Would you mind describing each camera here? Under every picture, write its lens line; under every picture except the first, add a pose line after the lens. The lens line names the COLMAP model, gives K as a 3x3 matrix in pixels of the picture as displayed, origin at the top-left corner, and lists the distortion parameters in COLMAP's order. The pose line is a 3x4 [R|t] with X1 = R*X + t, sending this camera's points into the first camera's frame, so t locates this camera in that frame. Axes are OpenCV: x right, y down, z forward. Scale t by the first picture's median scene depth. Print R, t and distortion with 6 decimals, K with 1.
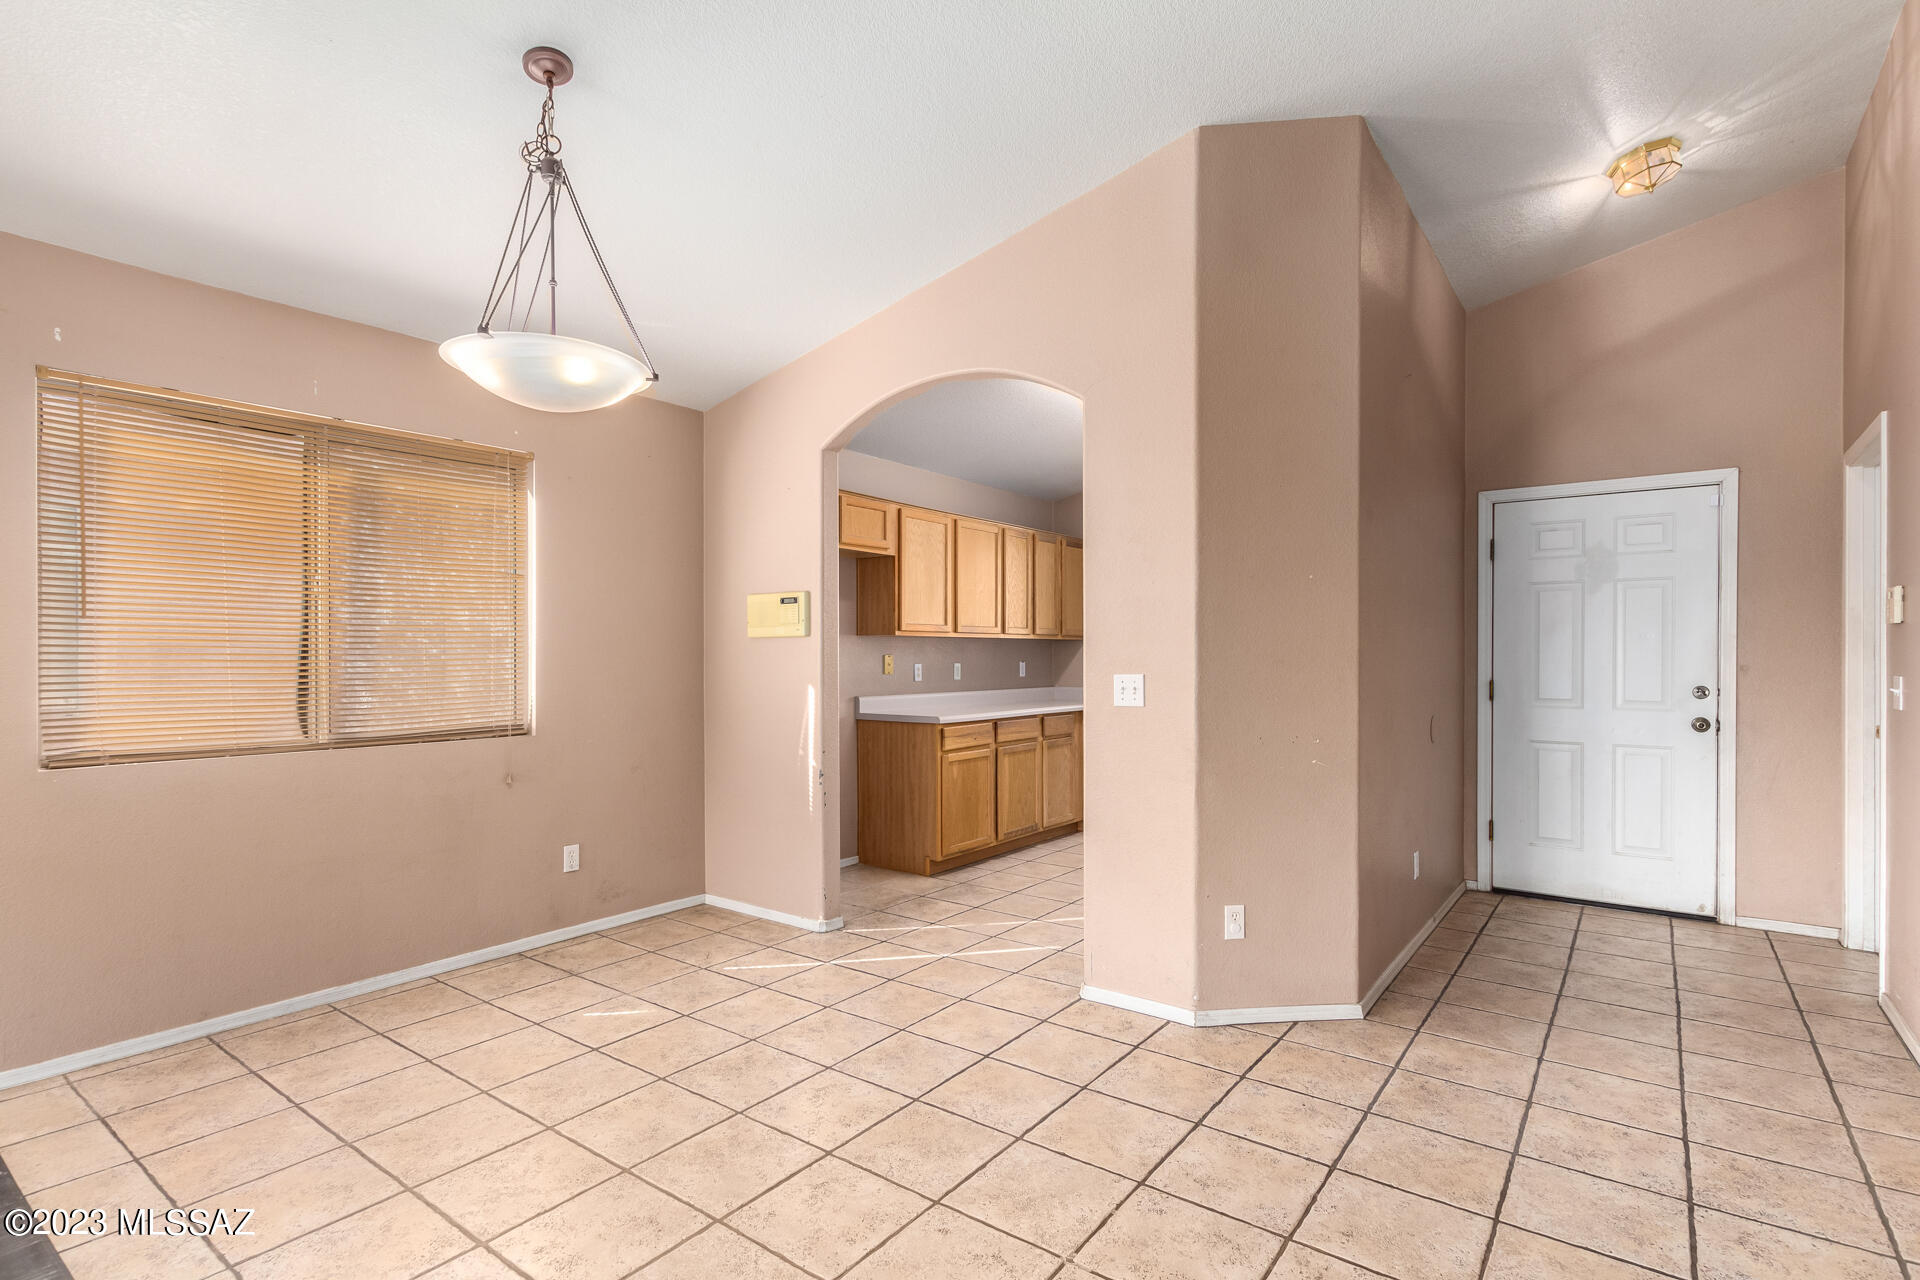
lens RADIAL K [[930.9, 0, 966.6], [0, 930.9, 658.7], [0, 0, 1]] dist [0.009554, 0.000071]
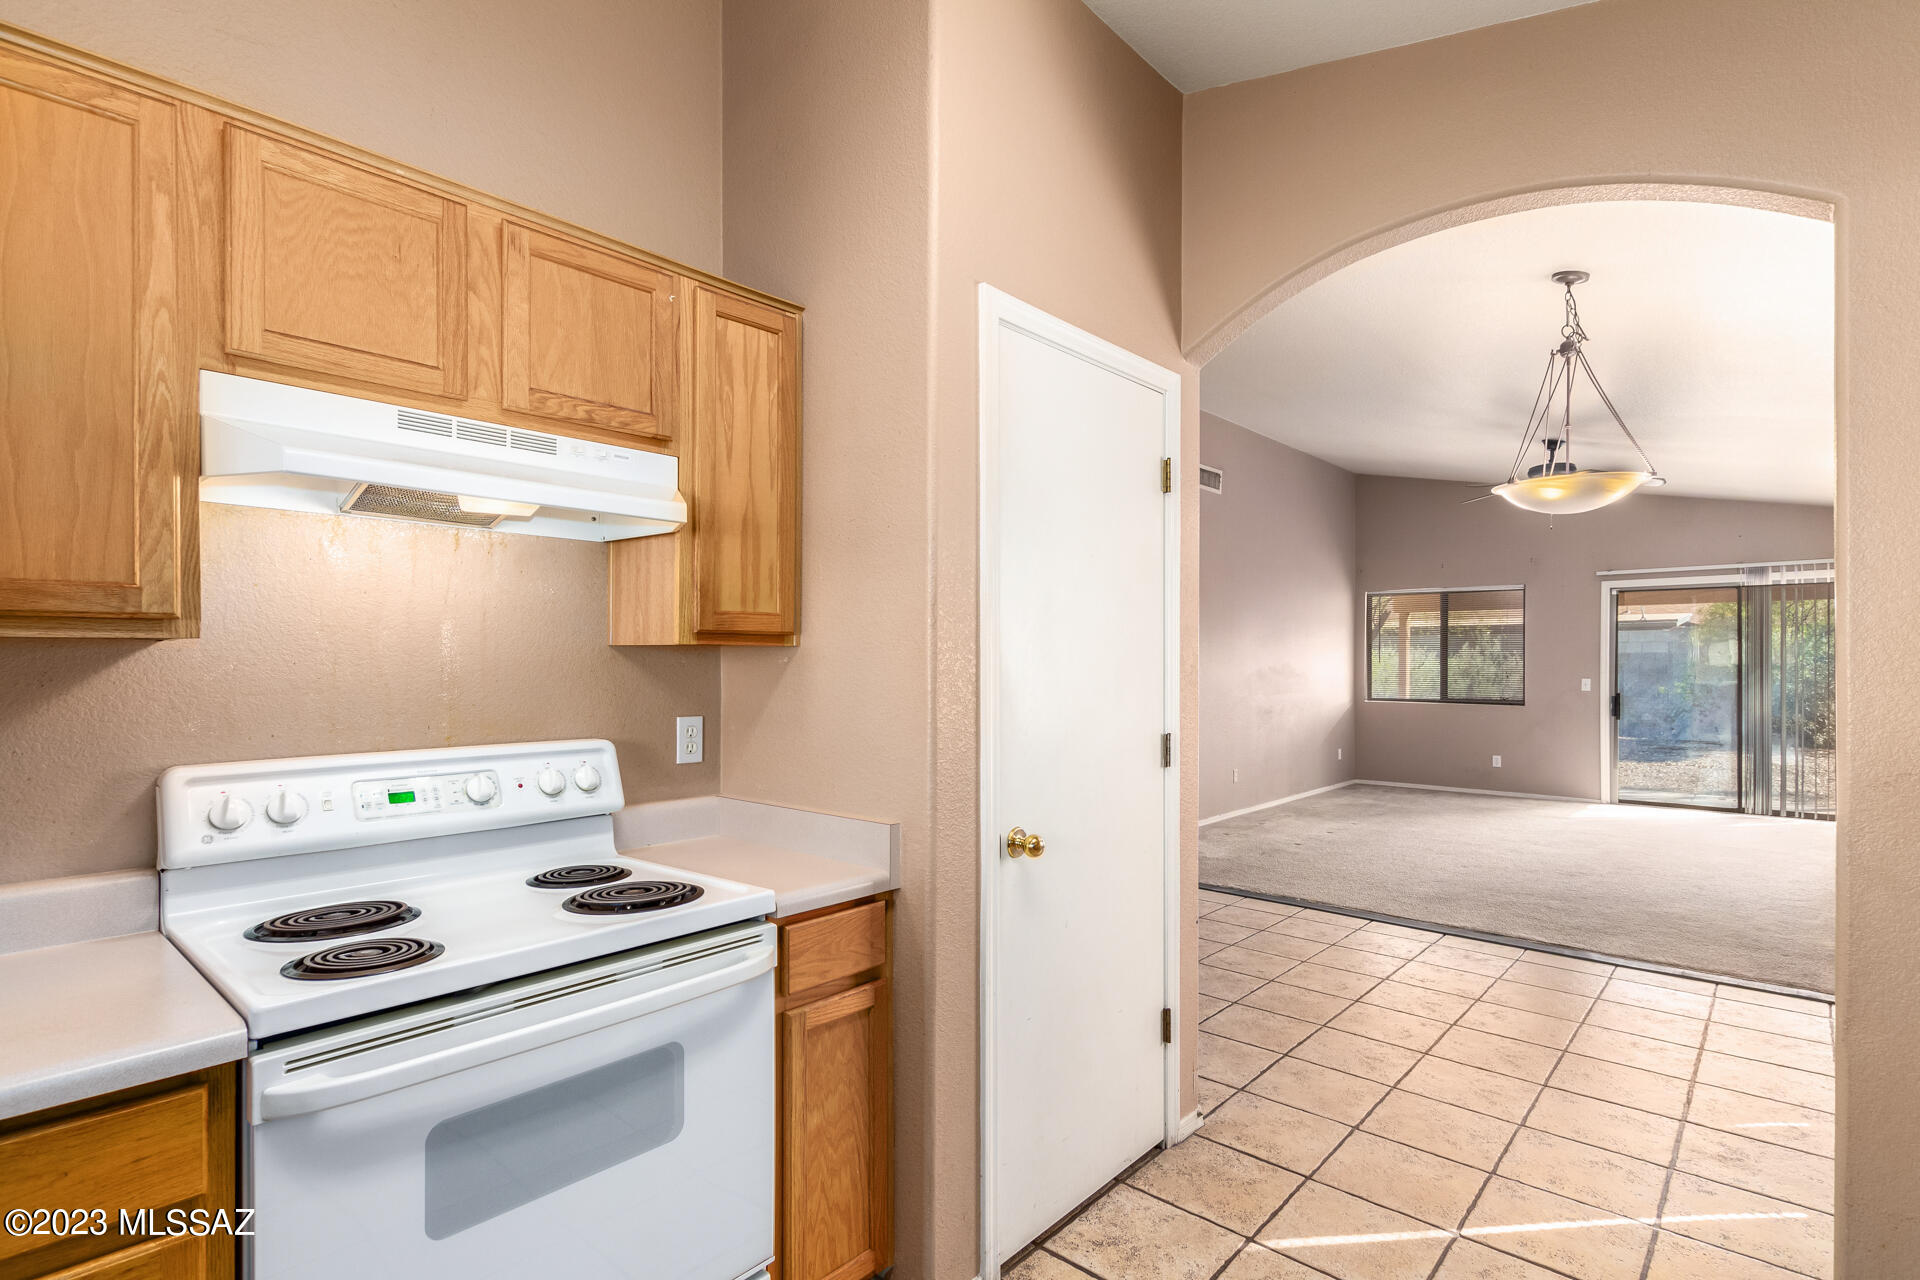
lens RADIAL K [[930.9, 0, 954.9], [0, 930.9, 657.7], [0, 0, 1]] dist [0.009554, 0.000071]
pose [[-0.995177, -0.004176, 0.098012, 0.195423], [-0.004509, 0.999985, -0.003174, -0.021767], [-0.097997, -0.003600, -0.995180, 1.379730]]
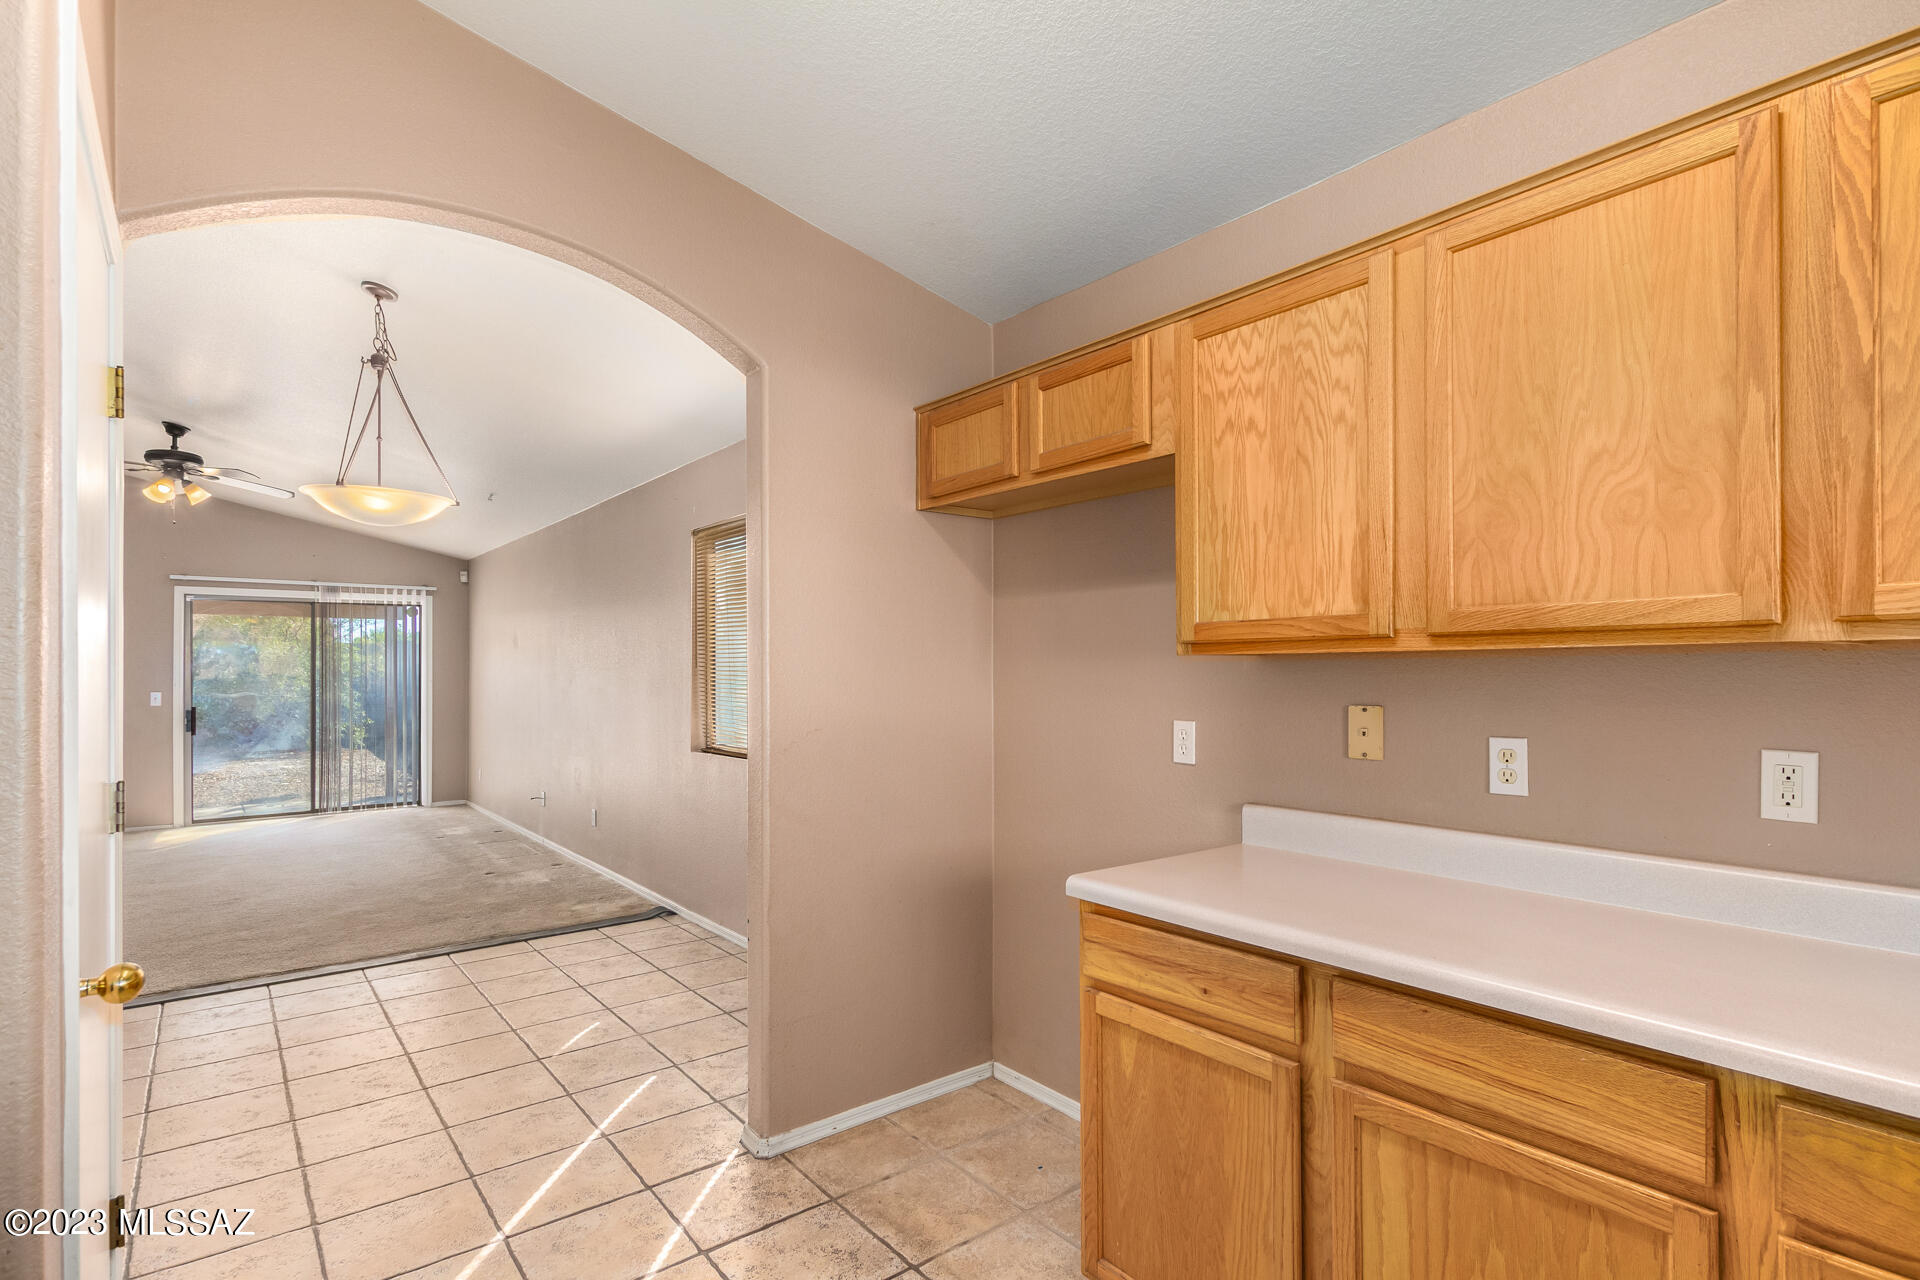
lens RADIAL K [[930.9, 0, 969.9], [0, 930.9, 674.1], [0, 0, 1]] dist [0.009554, 0.000071]
pose [[-0.259691, -0.000739, -0.965691, 0.395506], [0.000678, 0.999999, -0.000948, -0.021459], [0.965692, -0.000901, -0.259690, 1.233945]]
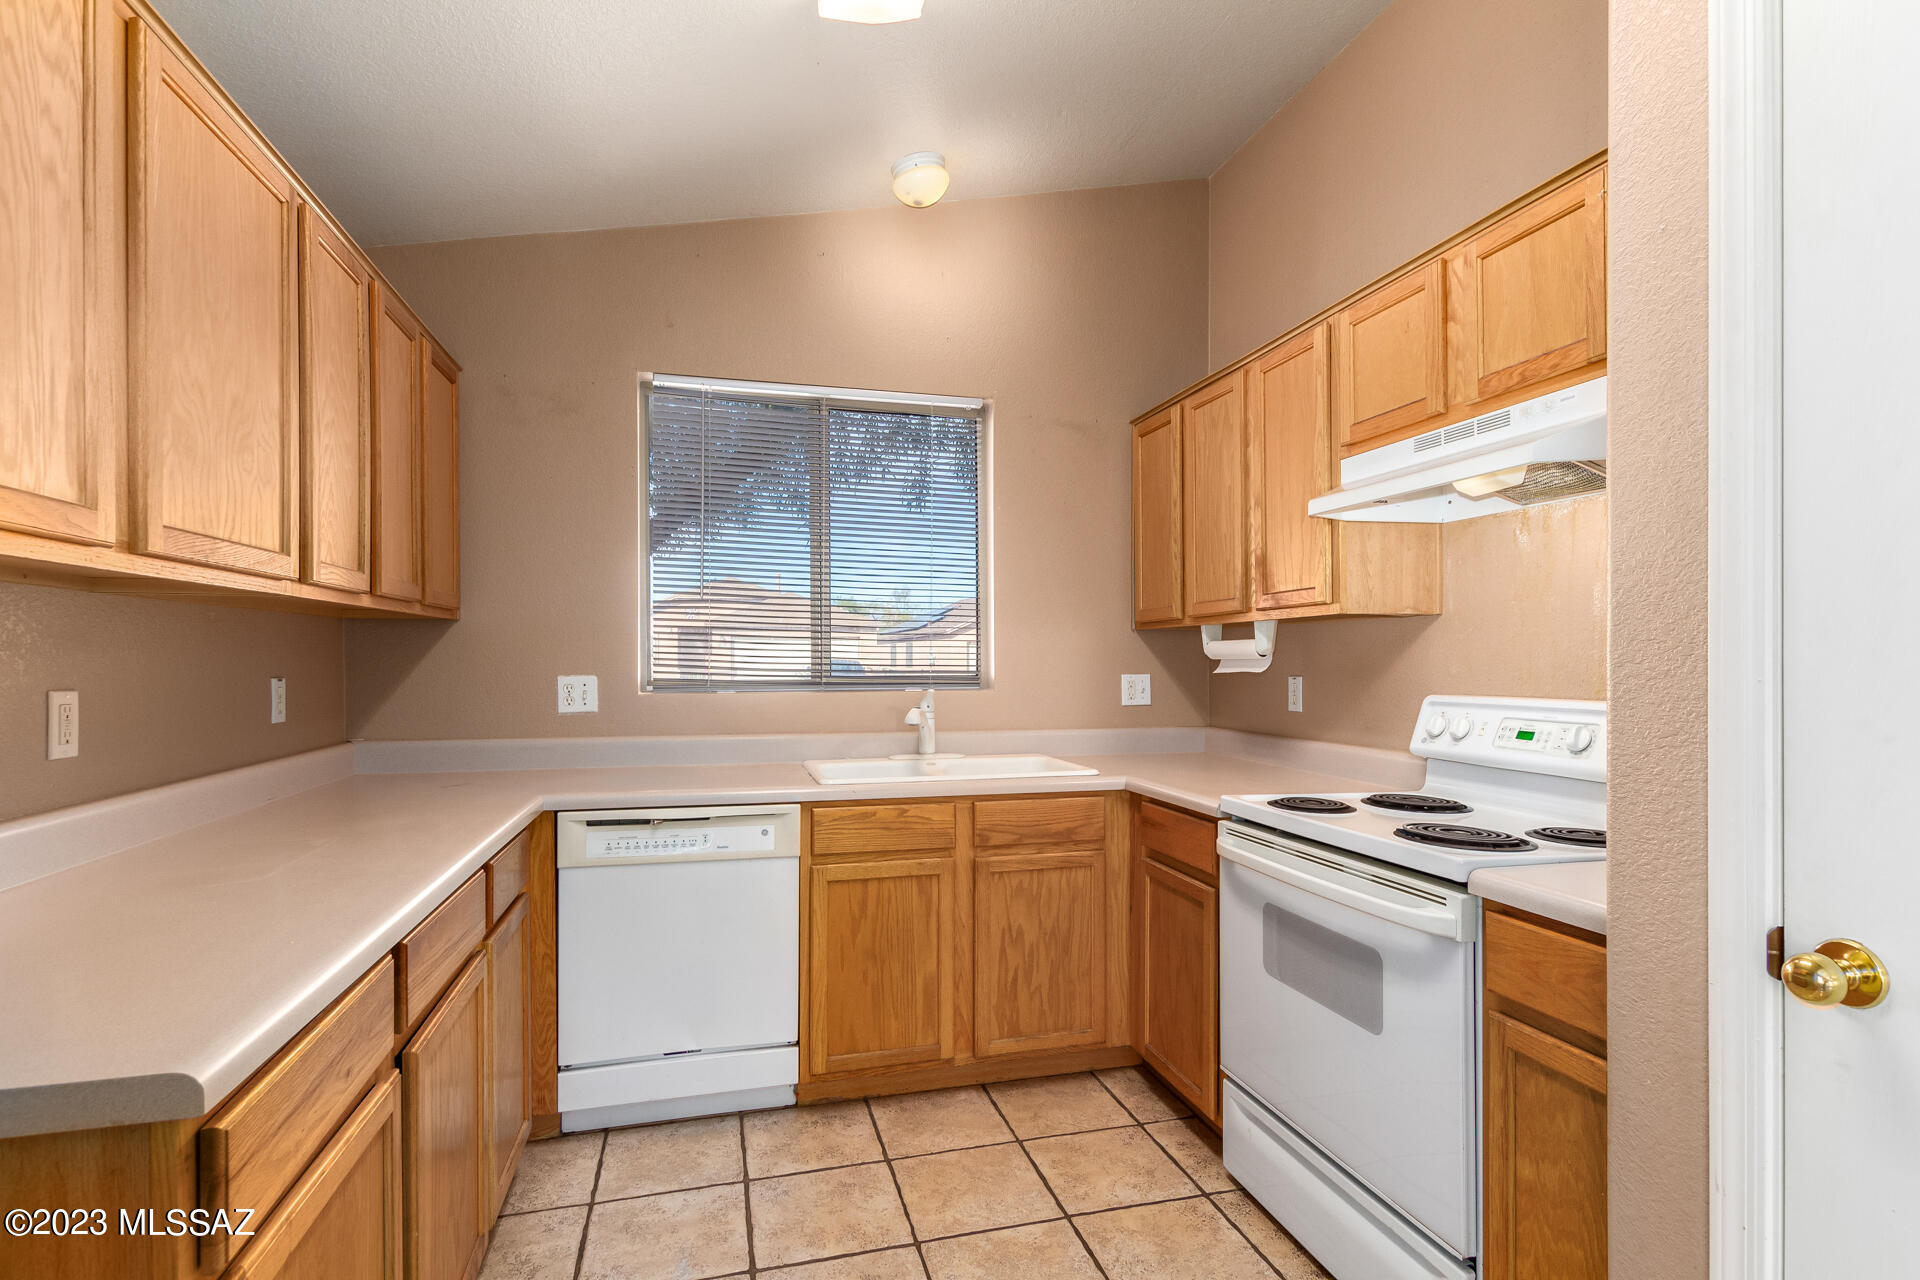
lens RADIAL K [[930.9, 0, 962.2], [0, 930.9, 657.7], [0, 0, 1]] dist [0.009554, 0.000071]
pose [[0.624341, -0.003179, 0.781146, -0.079125], [0.006389, 0.999979, -0.001037, -0.003887], [-0.781126, 0.005638, 0.624348, 0.941911]]
